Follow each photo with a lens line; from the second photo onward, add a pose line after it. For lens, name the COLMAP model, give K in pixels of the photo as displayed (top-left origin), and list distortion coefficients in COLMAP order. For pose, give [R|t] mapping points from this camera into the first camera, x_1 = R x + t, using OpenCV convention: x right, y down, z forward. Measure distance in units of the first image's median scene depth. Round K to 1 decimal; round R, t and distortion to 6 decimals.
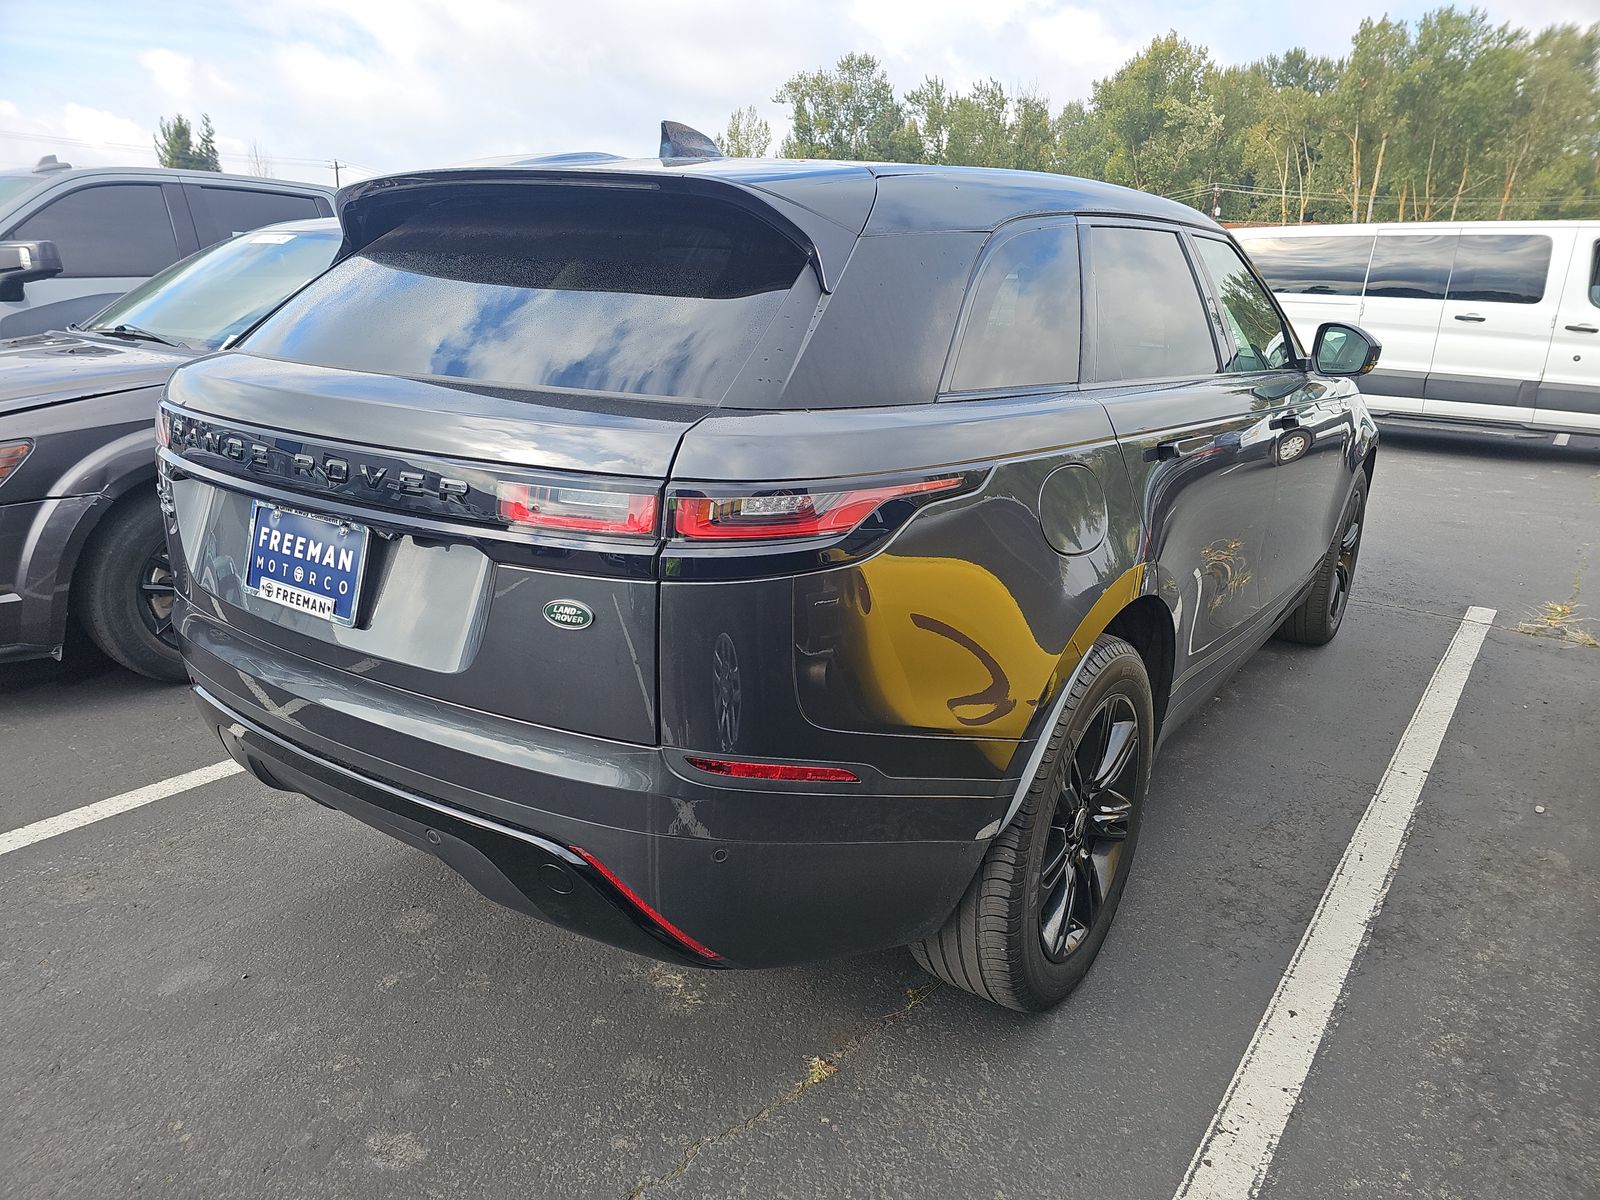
lens RADIAL K [[1059.1, 0, 794.5], [0, 1059.1, 573.3], [0, 0, 1]] dist [0.039383, -0.035979]
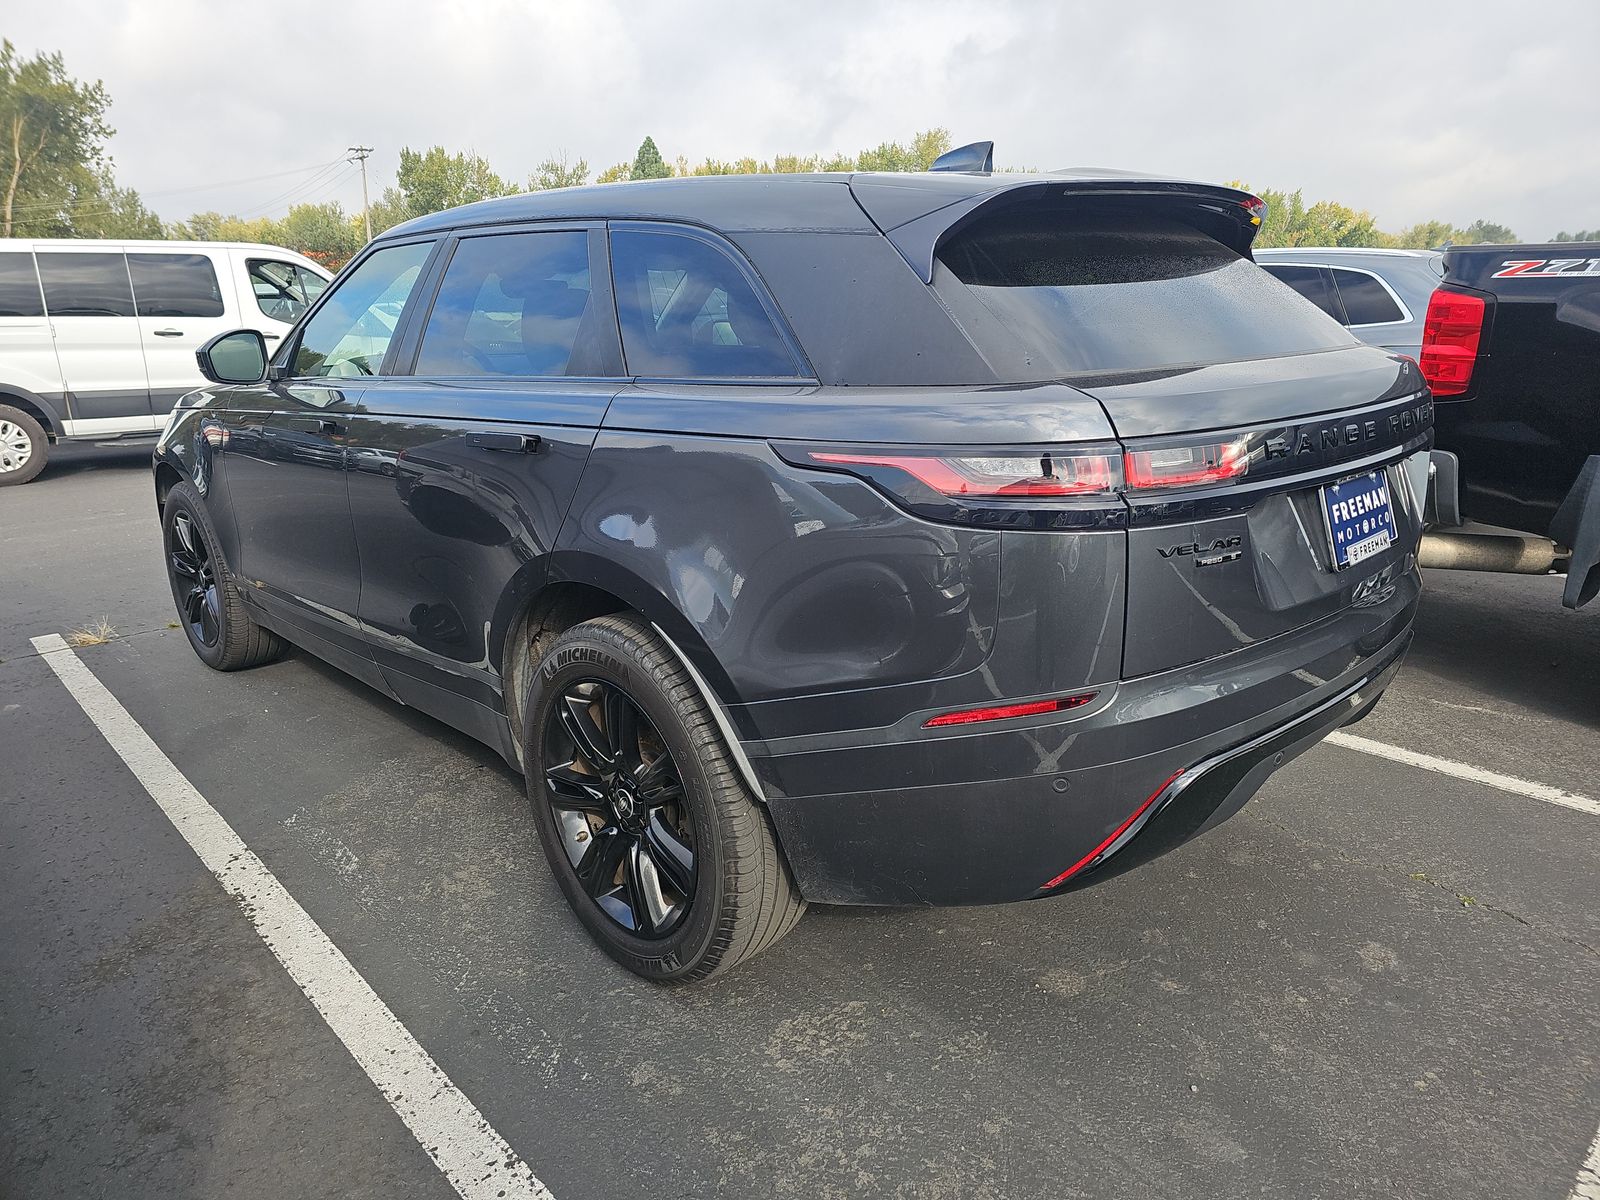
lens RADIAL K [[1059.1, 0, 794.5], [0, 1059.1, 573.3], [0, 0, 1]] dist [0.039383, -0.035979]
pose [[0.181760, -0.264010, 0.947239, -1.515075], [0.282909, 0.936597, 0.206758, -0.328040], [-0.941767, 0.230402, 0.244927, 1.186394]]
